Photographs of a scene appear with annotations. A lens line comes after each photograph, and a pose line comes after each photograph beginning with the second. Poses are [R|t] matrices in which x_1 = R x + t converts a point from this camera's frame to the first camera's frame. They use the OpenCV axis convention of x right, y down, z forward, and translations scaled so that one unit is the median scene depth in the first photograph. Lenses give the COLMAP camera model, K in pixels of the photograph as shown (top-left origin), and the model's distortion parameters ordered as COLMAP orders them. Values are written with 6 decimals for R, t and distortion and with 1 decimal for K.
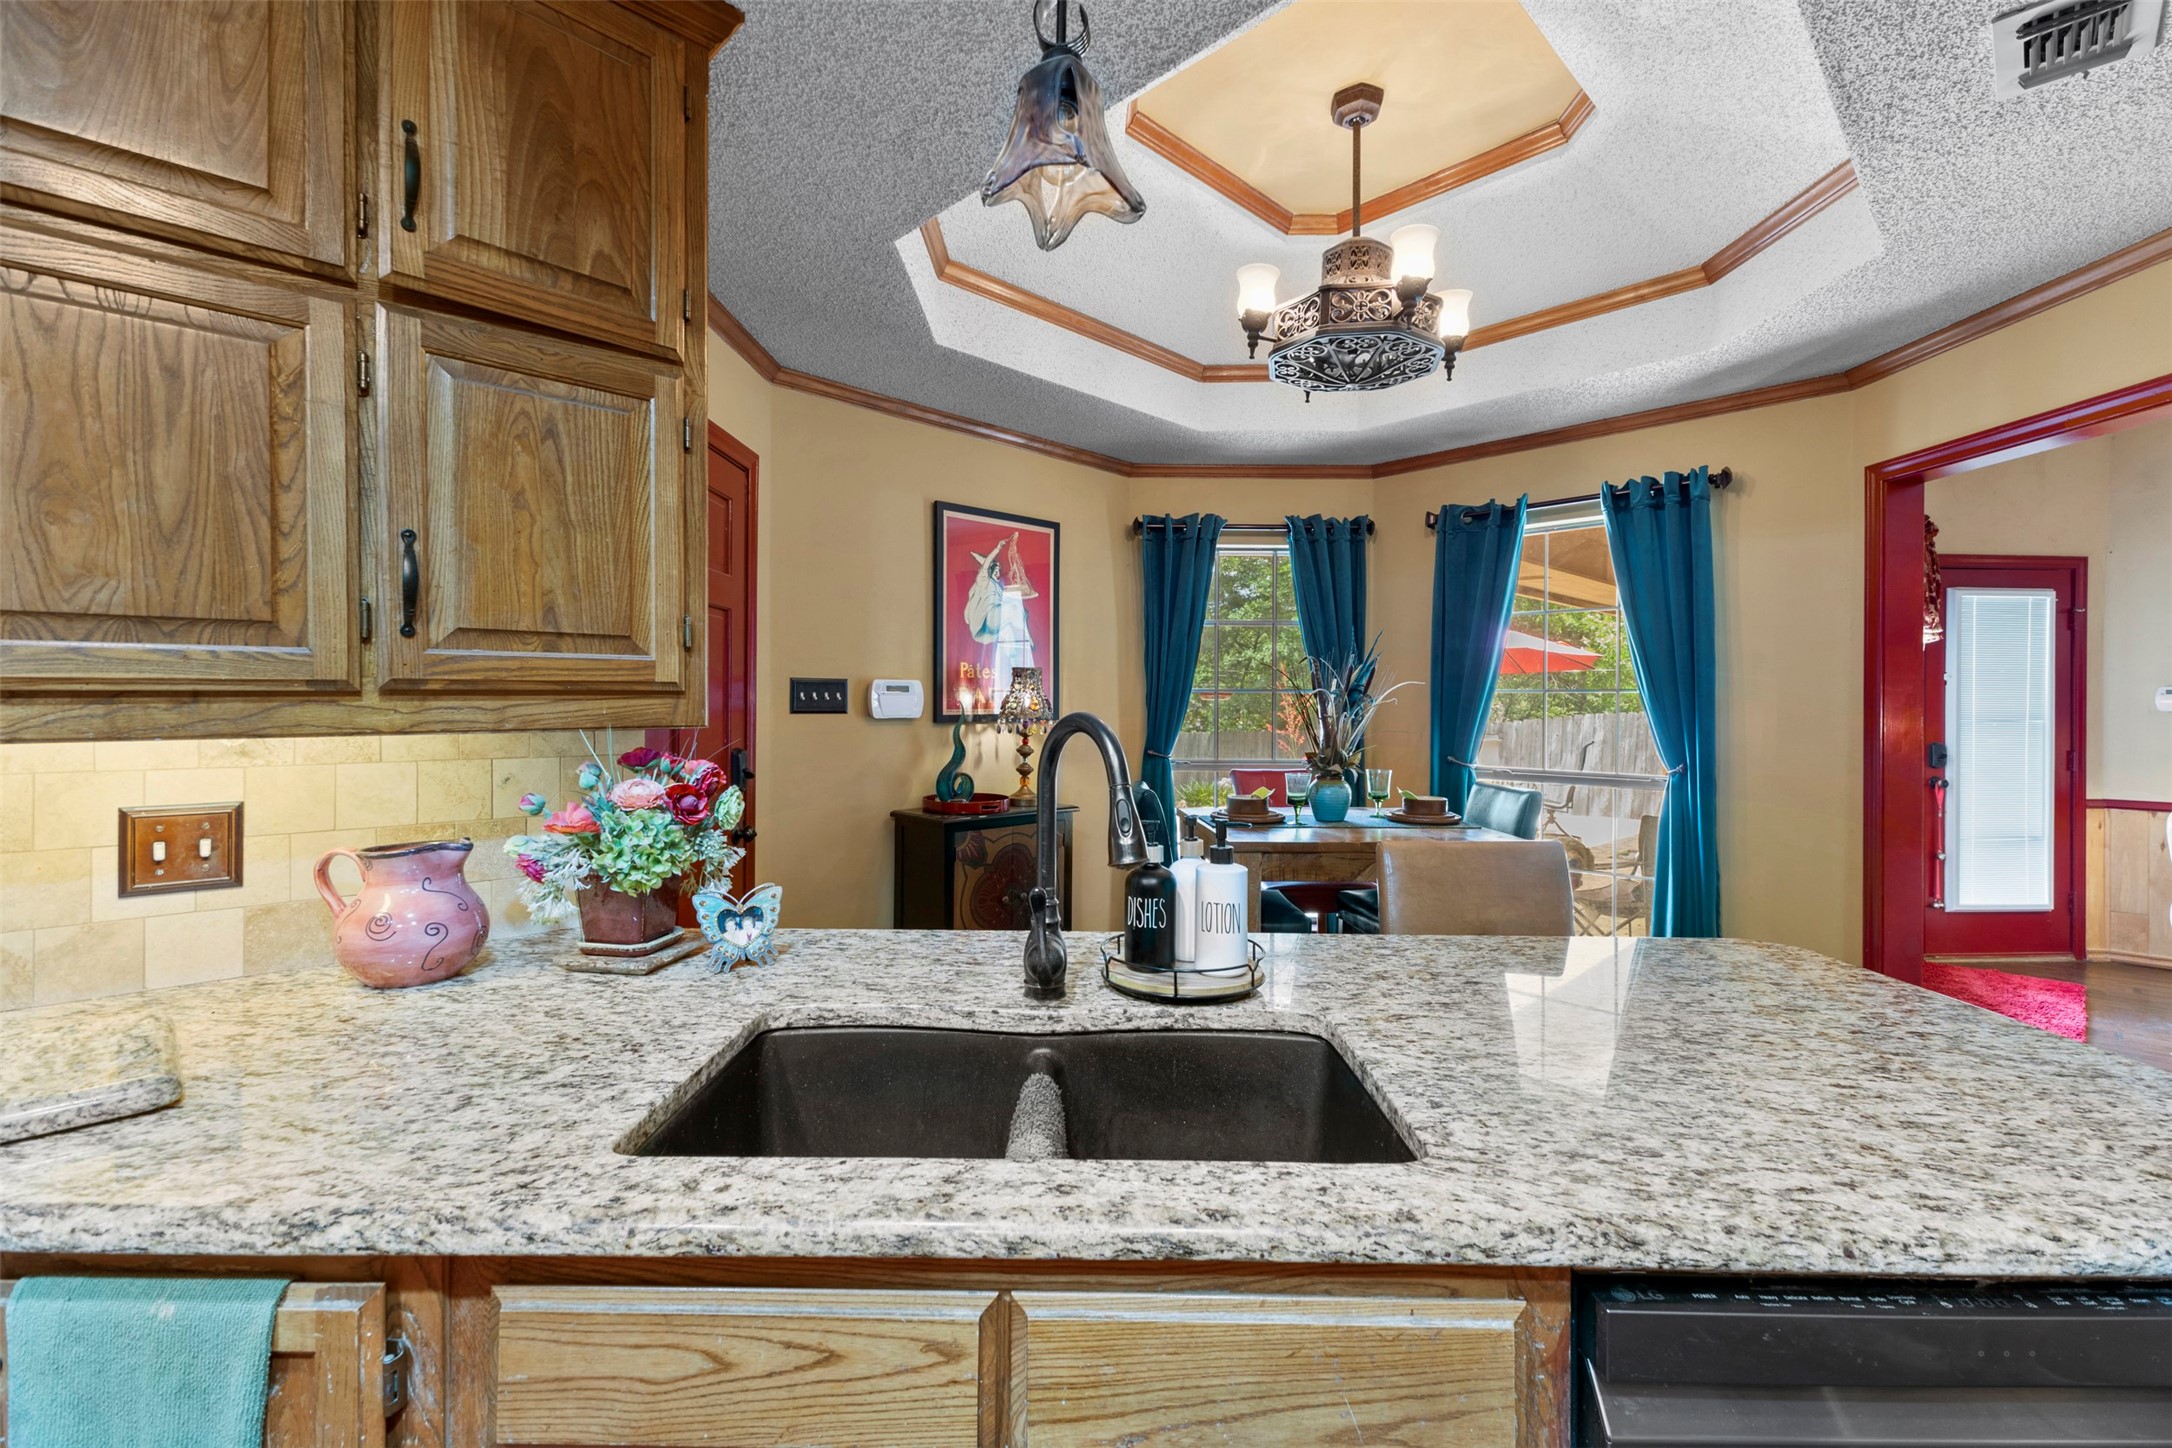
lens RADIAL K [[932.2, 0, 1080.7], [0, 932.2, 709.0], [0, 0, 1]] dist [0.004045, -0.002898]
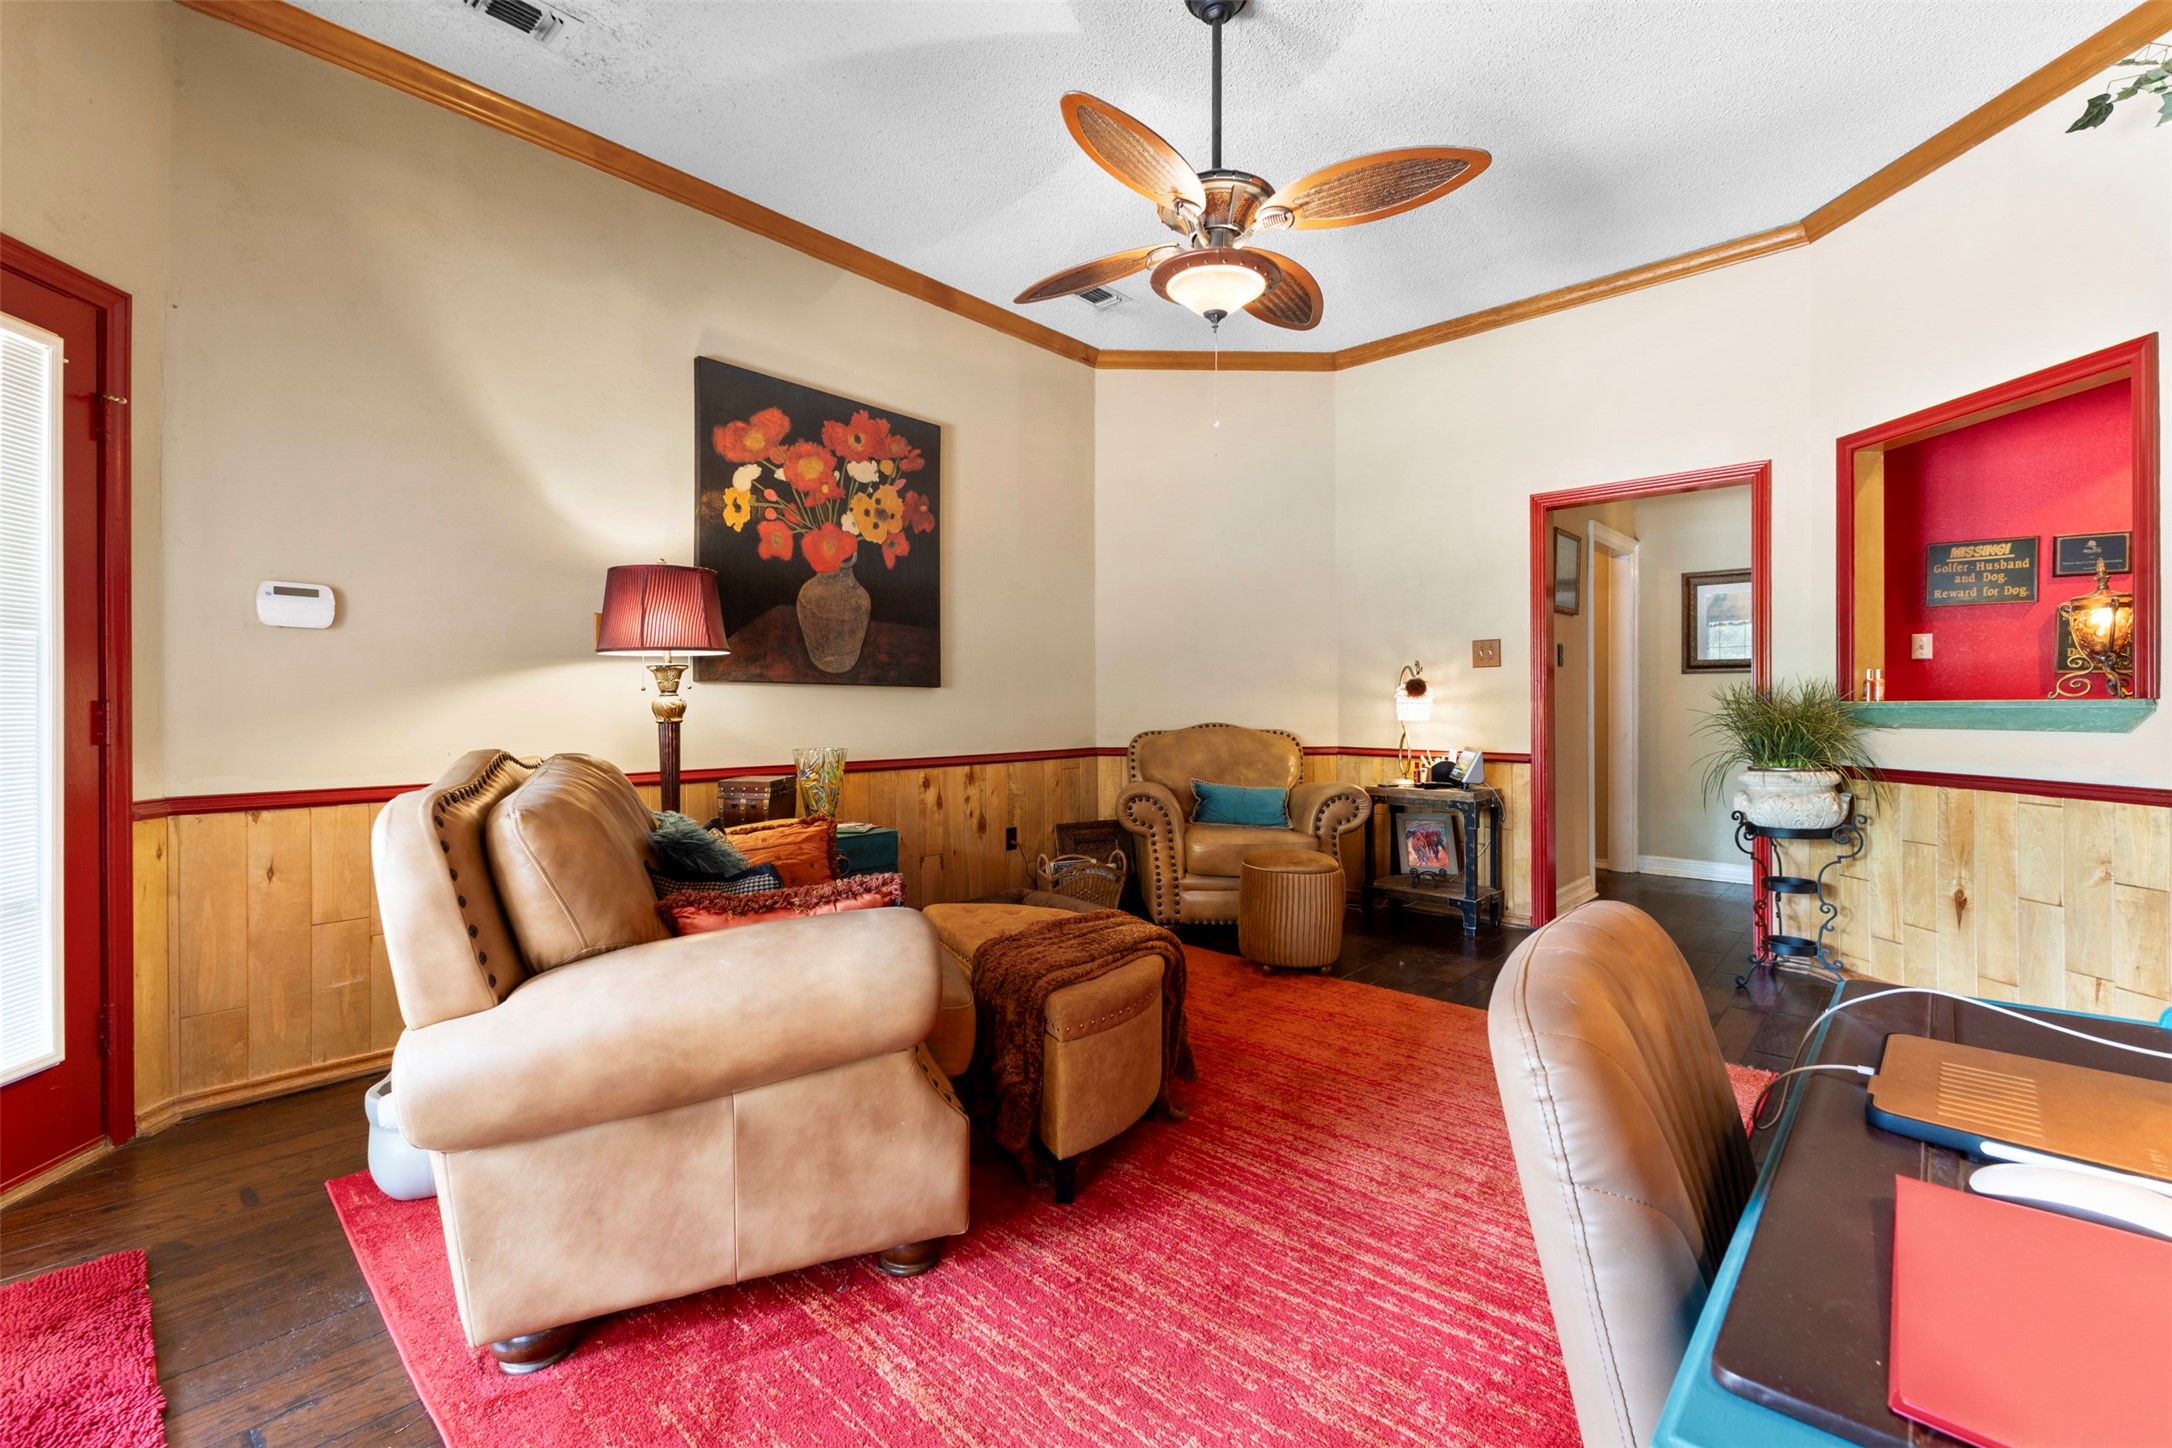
lens RADIAL K [[932.2, 0, 1093.4], [0, 932.2, 704.2], [0, 0, 1]] dist [0.004045, -0.002898]
pose [[-0.047862, -0.003870, 0.998846, 0.576539], [0.003119, 0.999987, 0.004024, 0.046033], [-0.998849, 0.003308, -0.047849, 0.530365]]
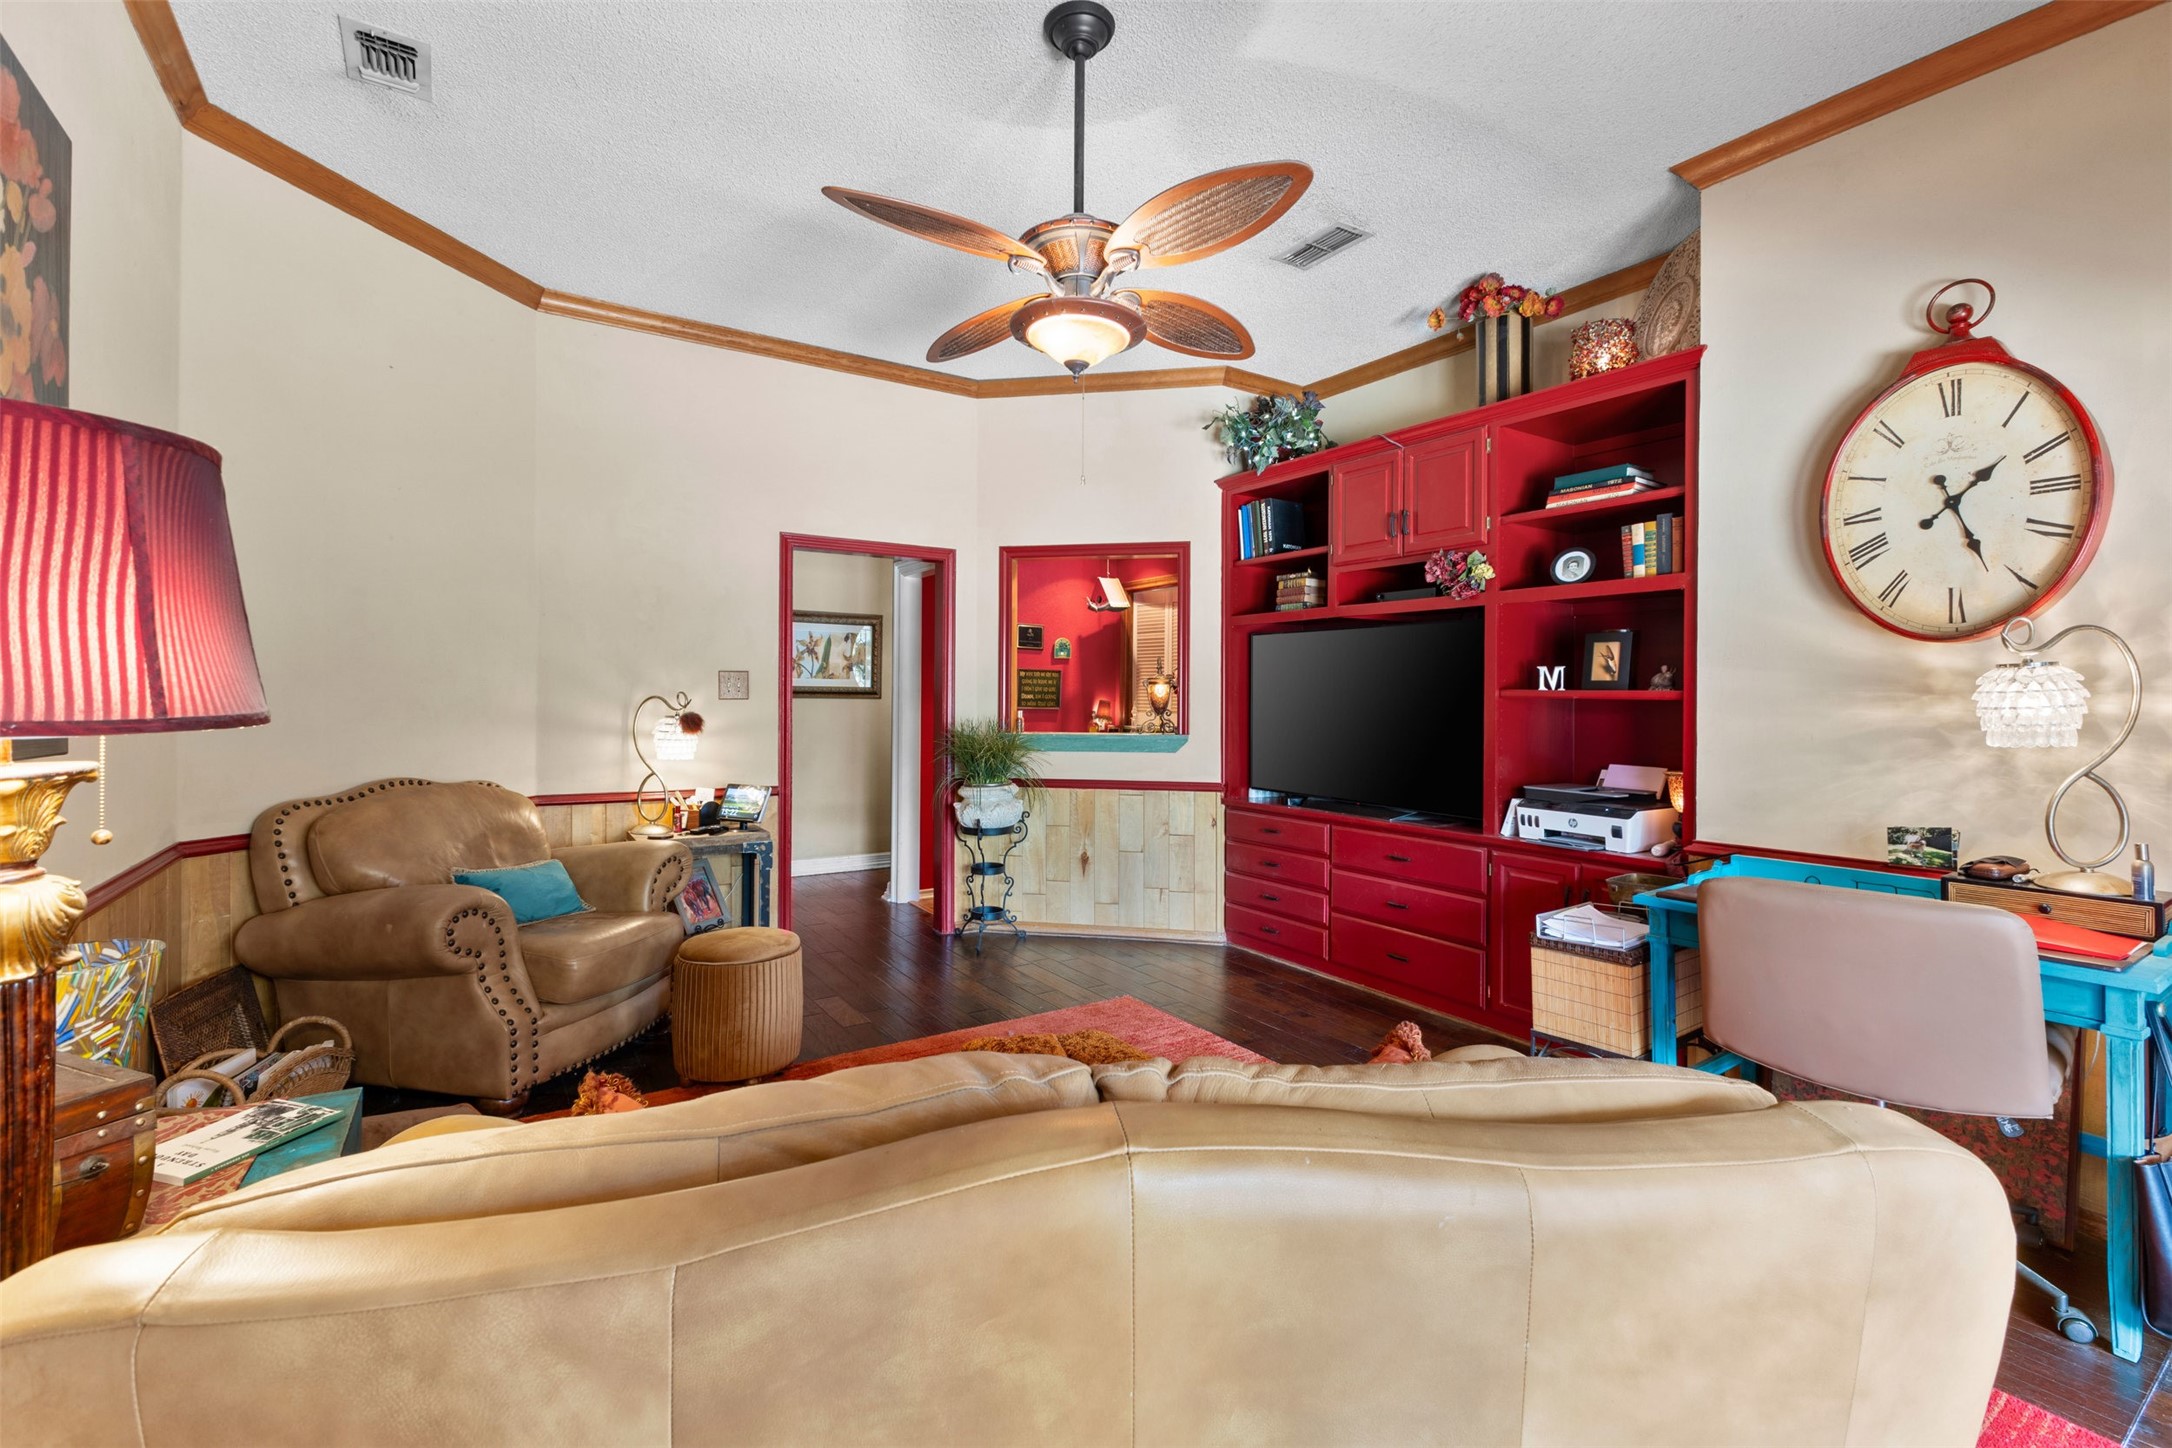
lens RADIAL K [[932.2, 0, 1093.1], [0, 932.2, 690.0], [0, 0, 1]] dist [0.004045, -0.002898]
pose [[-0.978954, -0.008953, 0.203884, 0.979870], [-0.010557, 0.999921, -0.006782, 0.006292], [-0.203808, -0.008792, -0.978971, 0.912482]]
